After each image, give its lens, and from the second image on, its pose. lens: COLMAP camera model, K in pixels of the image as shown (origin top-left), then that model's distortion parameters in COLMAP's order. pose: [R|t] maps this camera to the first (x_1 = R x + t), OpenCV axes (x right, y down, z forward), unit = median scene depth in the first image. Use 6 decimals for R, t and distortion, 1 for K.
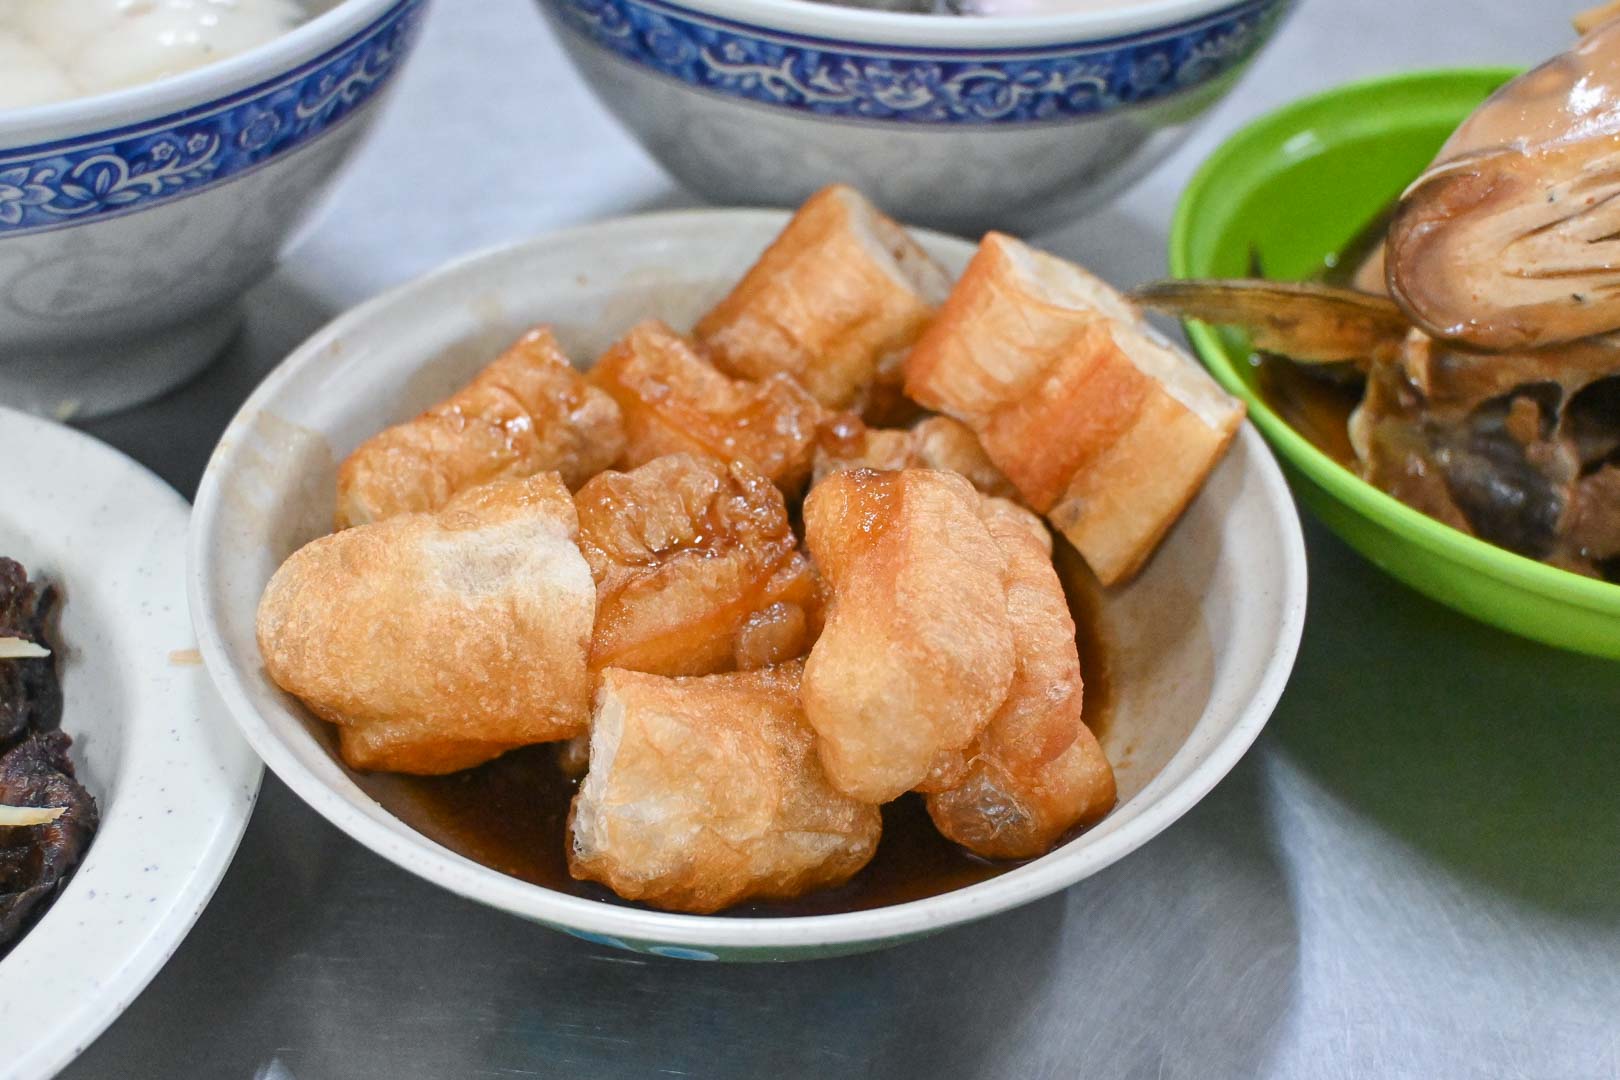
lens RADIAL K [[1972.1, 0, 810.5], [0, 1972.1, 560.6], [0, 0, 1]] dist [0.009780, -0.014644]
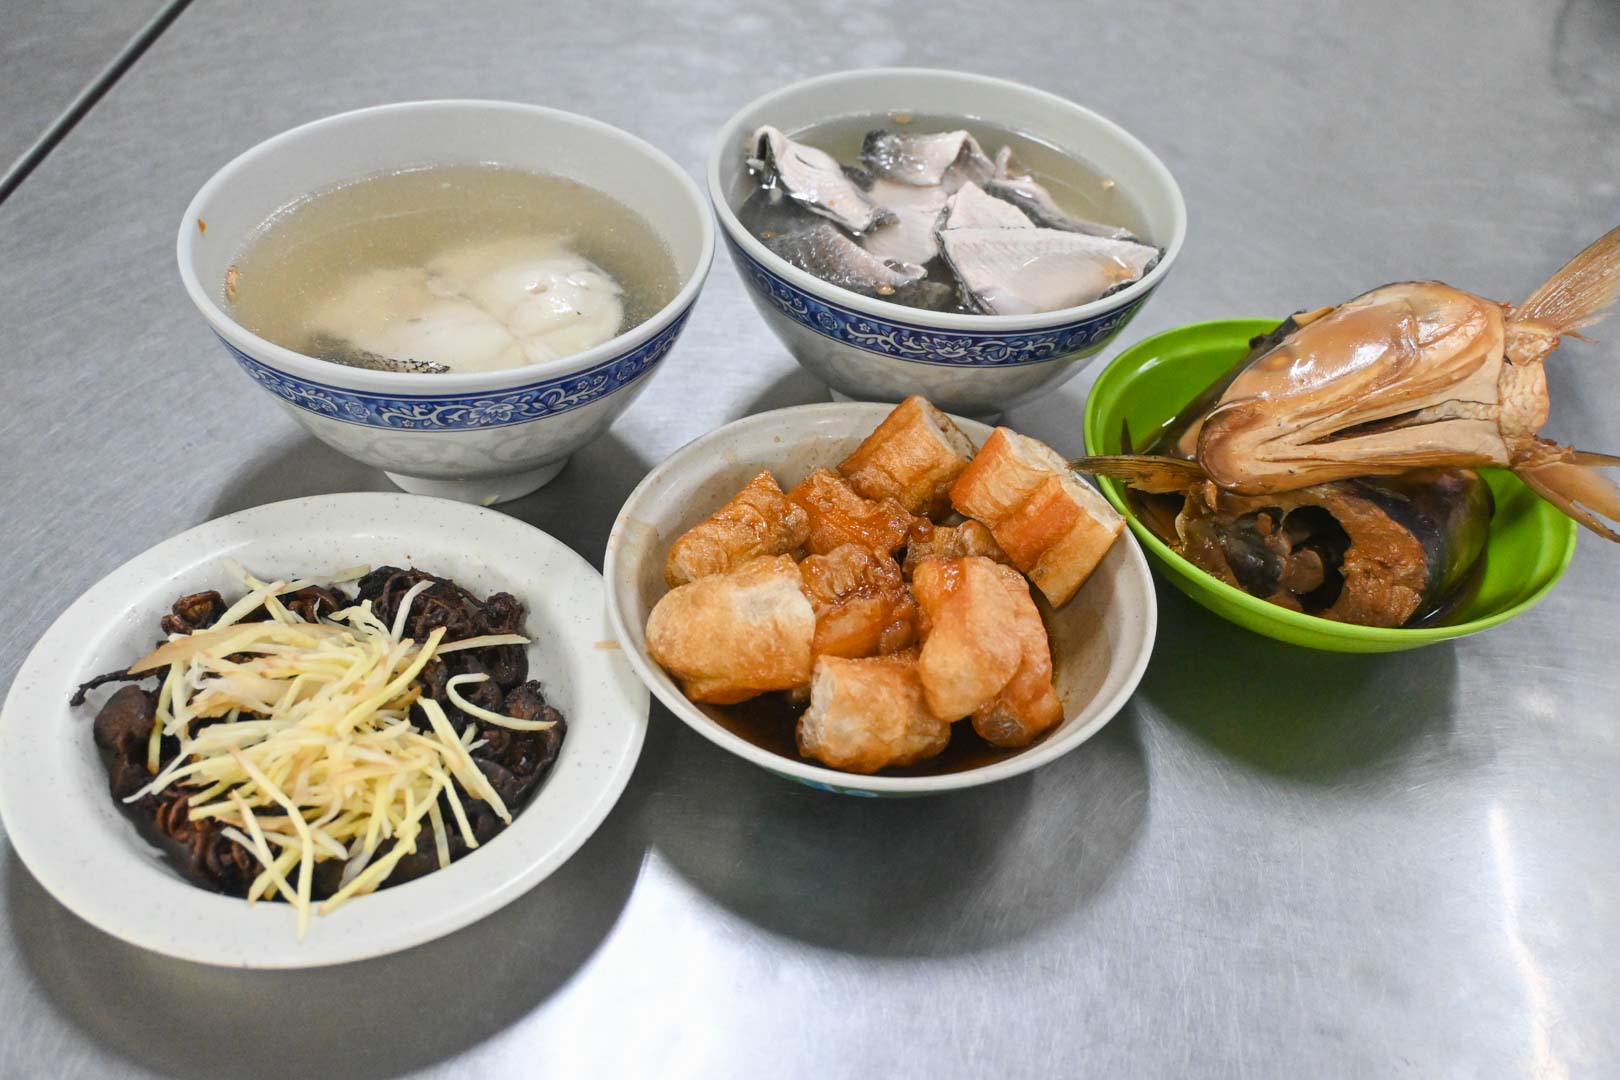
lens RADIAL K [[1441.9, 0, 810.0], [0, 1441.9, 540.0], [0, 0, 1]] dist [0.003041, 0.001748]
pose [[0.998982, 0.010192, 0.043946, -0.164360], [-0.011509, 0.999489, 0.029818, -0.099101], [-0.043619, -0.030294, 0.998589, -0.445896]]
